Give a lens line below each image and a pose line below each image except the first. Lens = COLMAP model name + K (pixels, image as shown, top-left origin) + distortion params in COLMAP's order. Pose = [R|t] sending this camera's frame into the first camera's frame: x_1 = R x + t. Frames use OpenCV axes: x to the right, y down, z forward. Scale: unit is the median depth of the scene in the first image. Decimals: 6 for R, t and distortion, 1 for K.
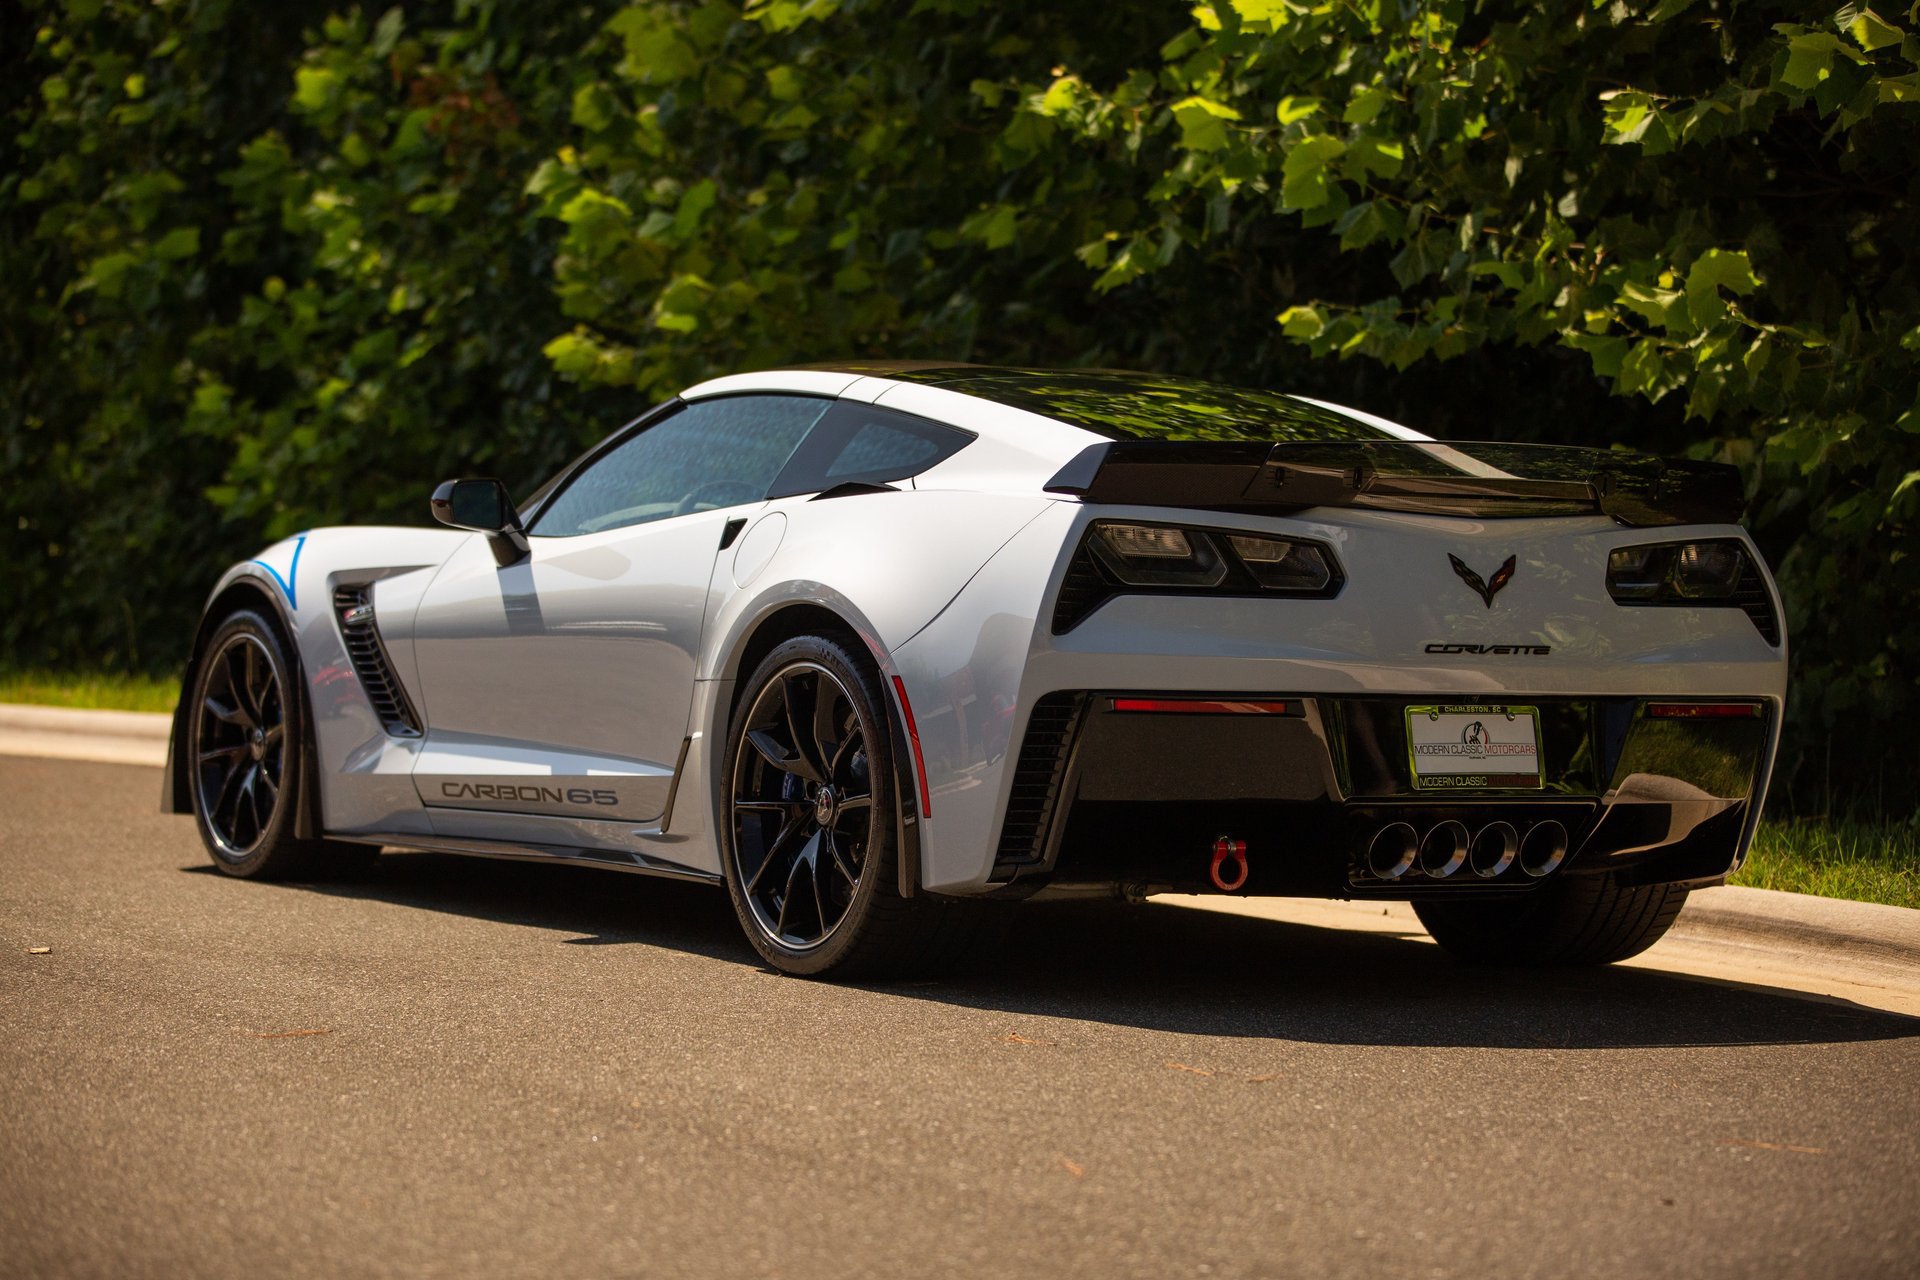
lens RADIAL K [[5310.9, 0, 945.1], [0, 5310.9, 691.2], [0, 0, 1]] dist [-0.130720, 0.511315]
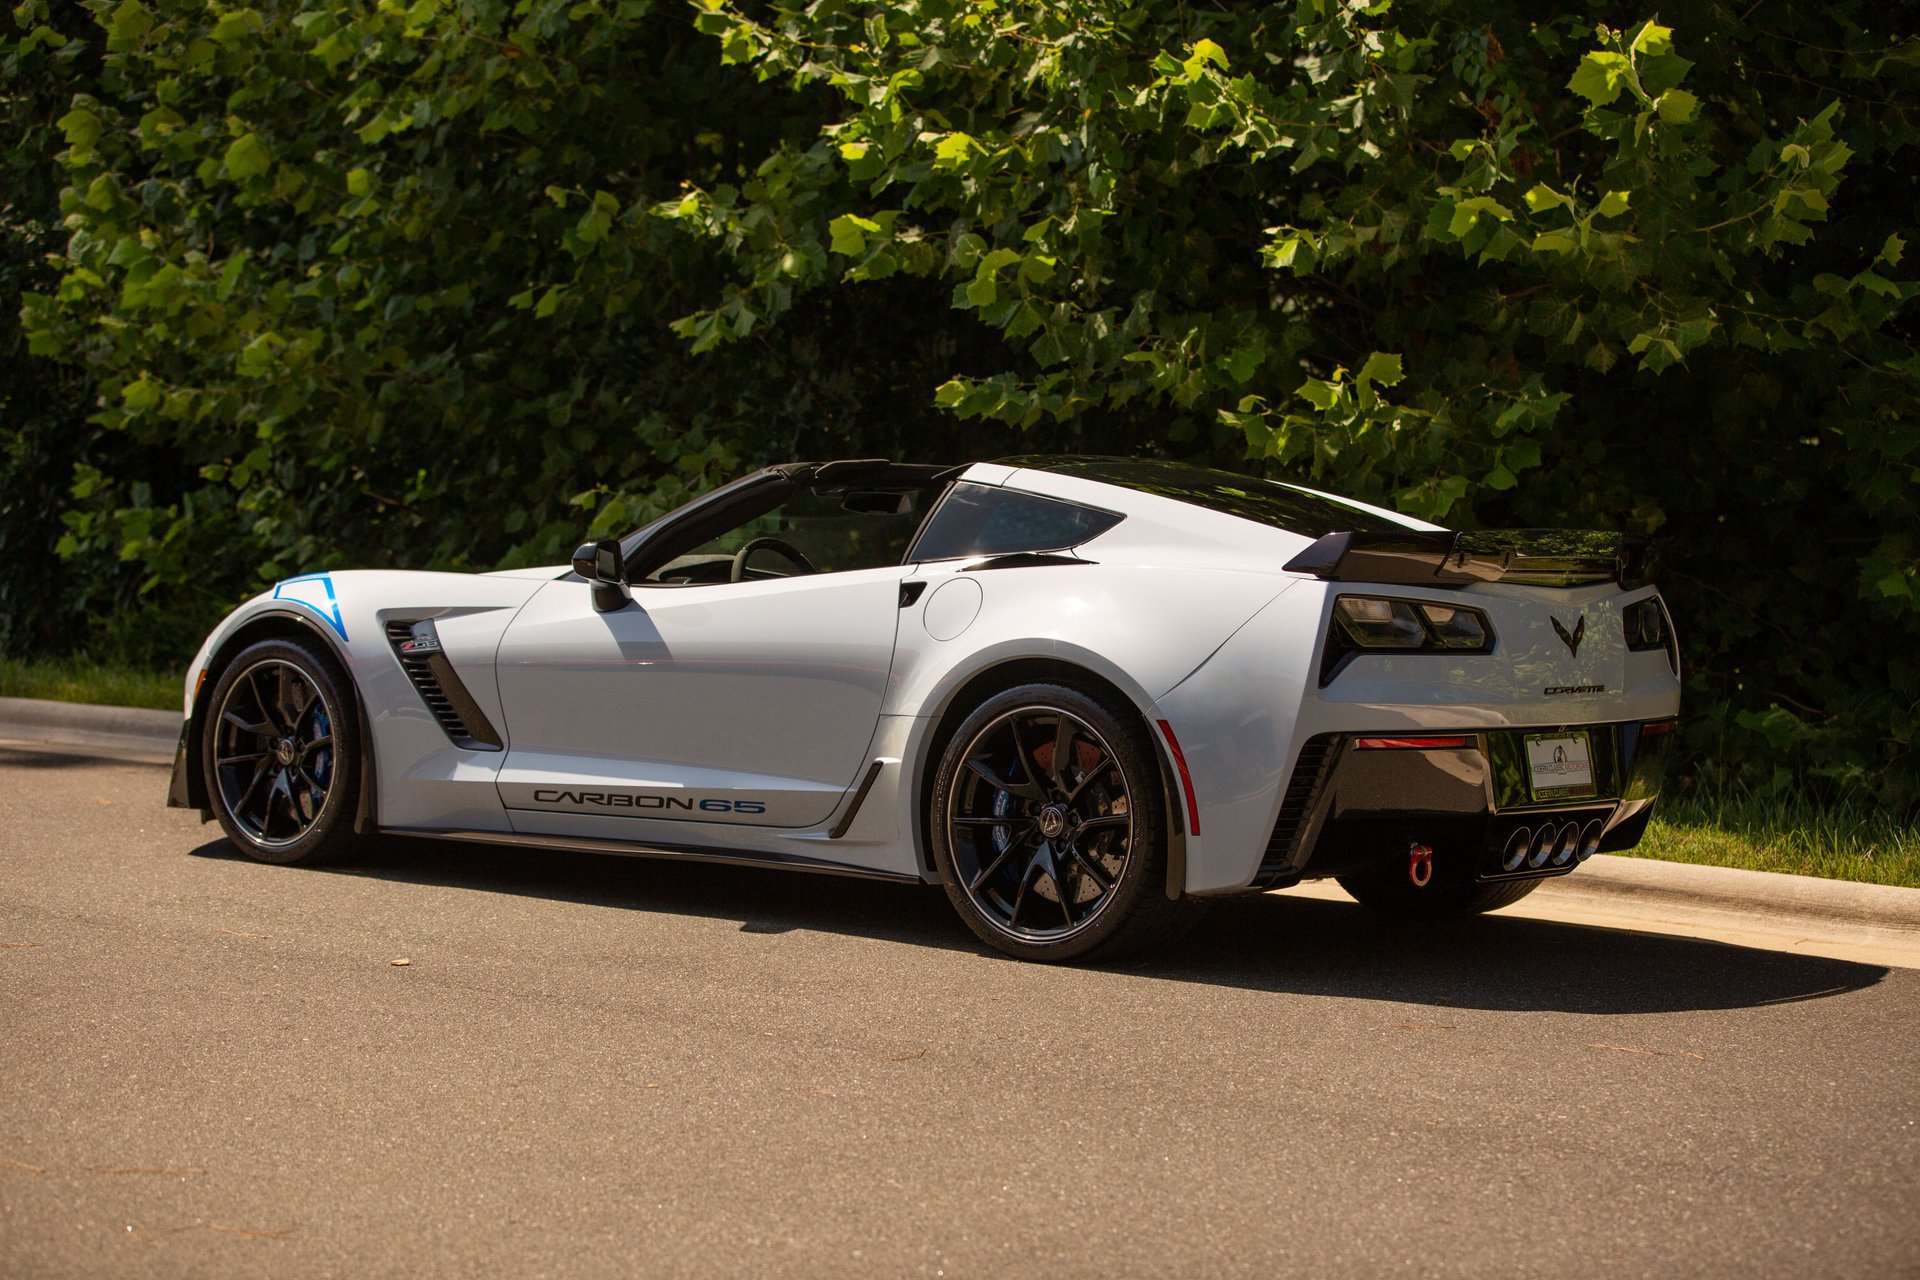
lens RADIAL K [[3875.9, 0, 927.9], [0, 3875.9, 636.8], [0, 0, 1]] dist [-0.295450, 0.210016]
pose [[0.942072, -0.010880, 0.335235, -0.314592], [0.005637, 0.999846, 0.016610, -0.032612], [-0.335364, -0.013758, 0.941988, 0.151885]]
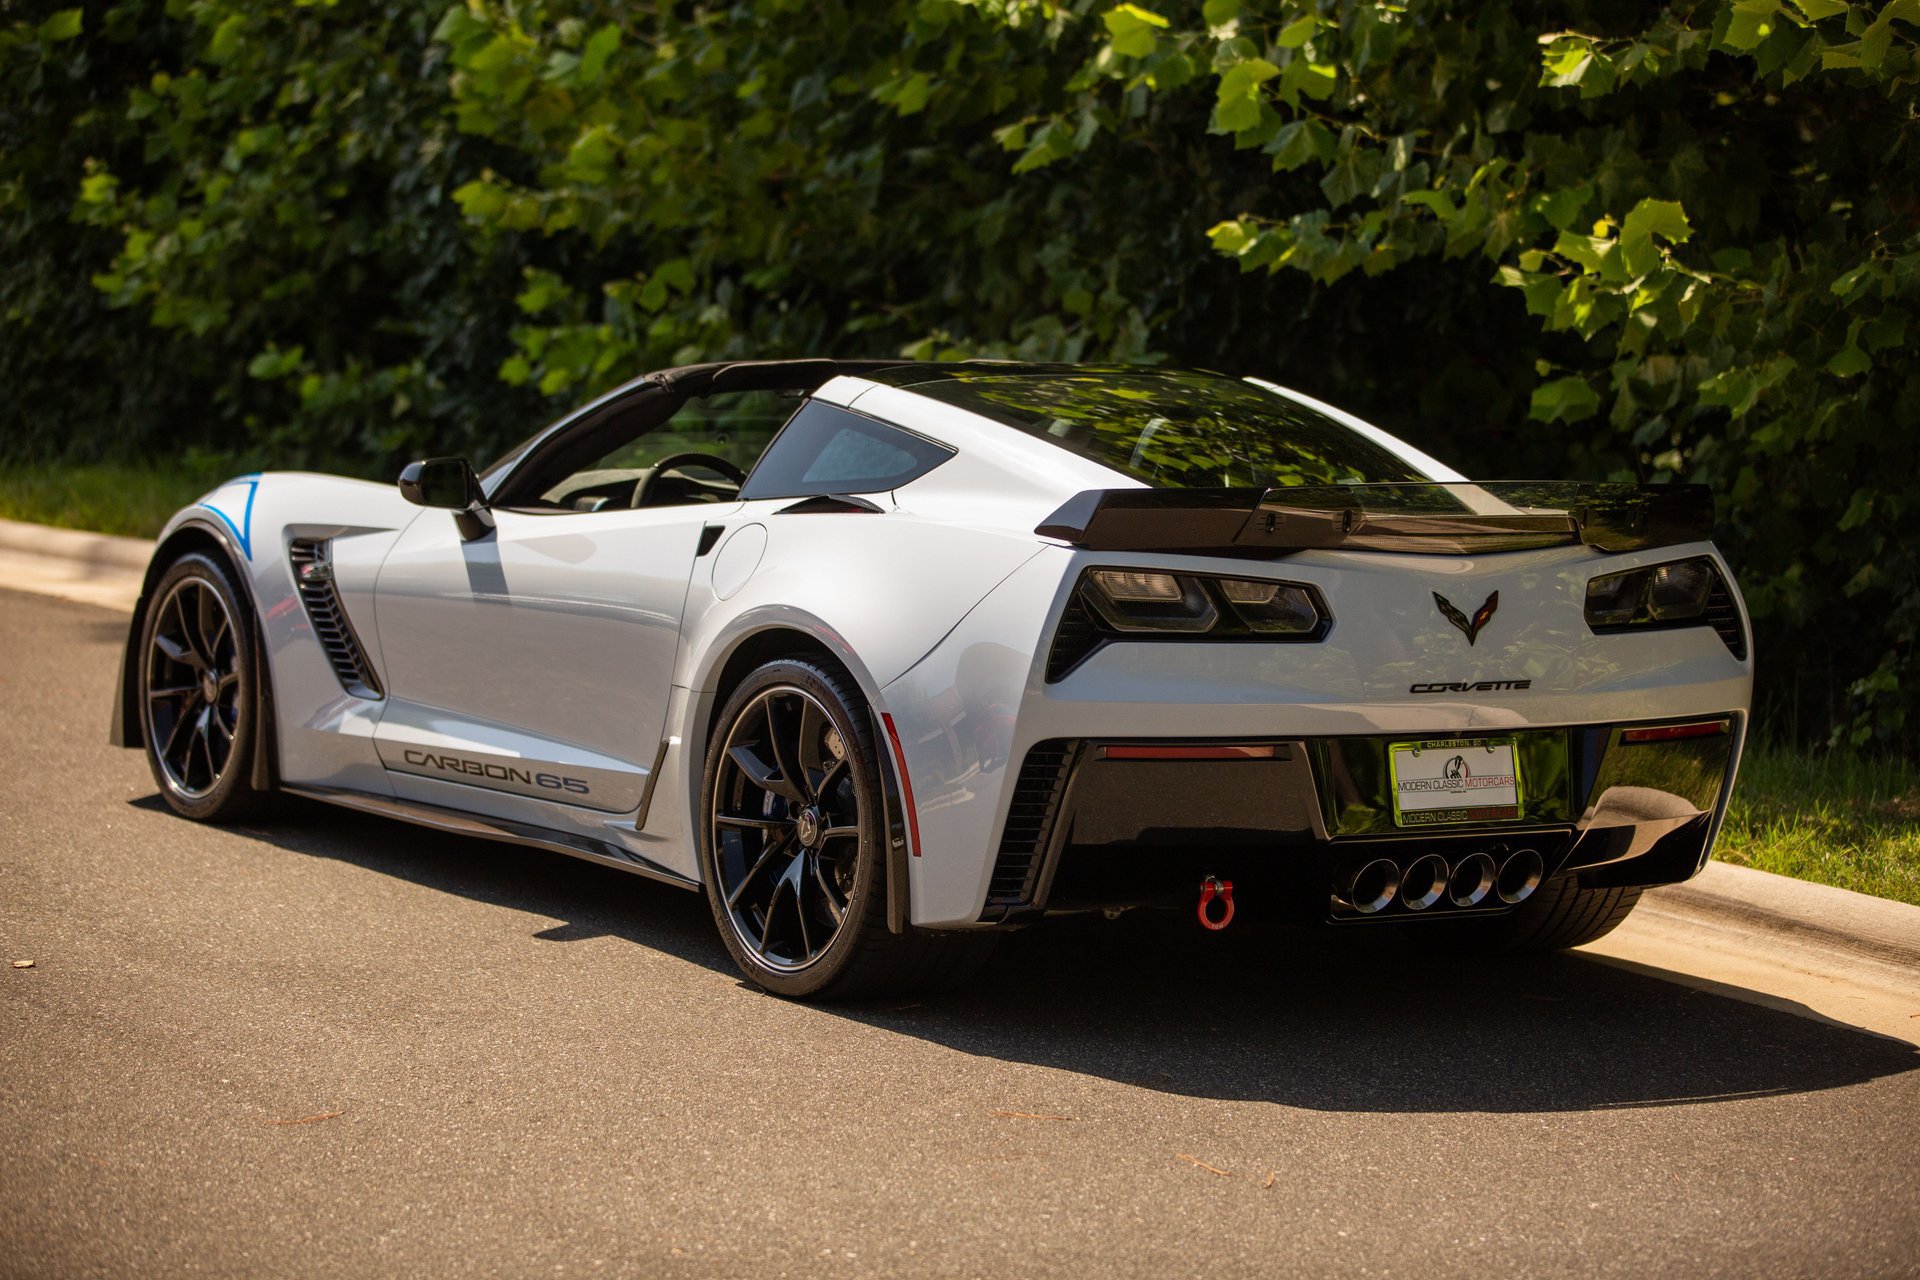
lens RADIAL K [[5171.5, 0, 960.0], [0, 5171.5, 640.0], [0, 0, 1]] dist [-0.090693, 0.094764]
pose [[0.999117, 0.003586, 0.041853, -0.031695], [-0.006296, 0.997879, 0.064795, -0.070129], [-0.041532, -0.065002, 0.997020, 0.019972]]
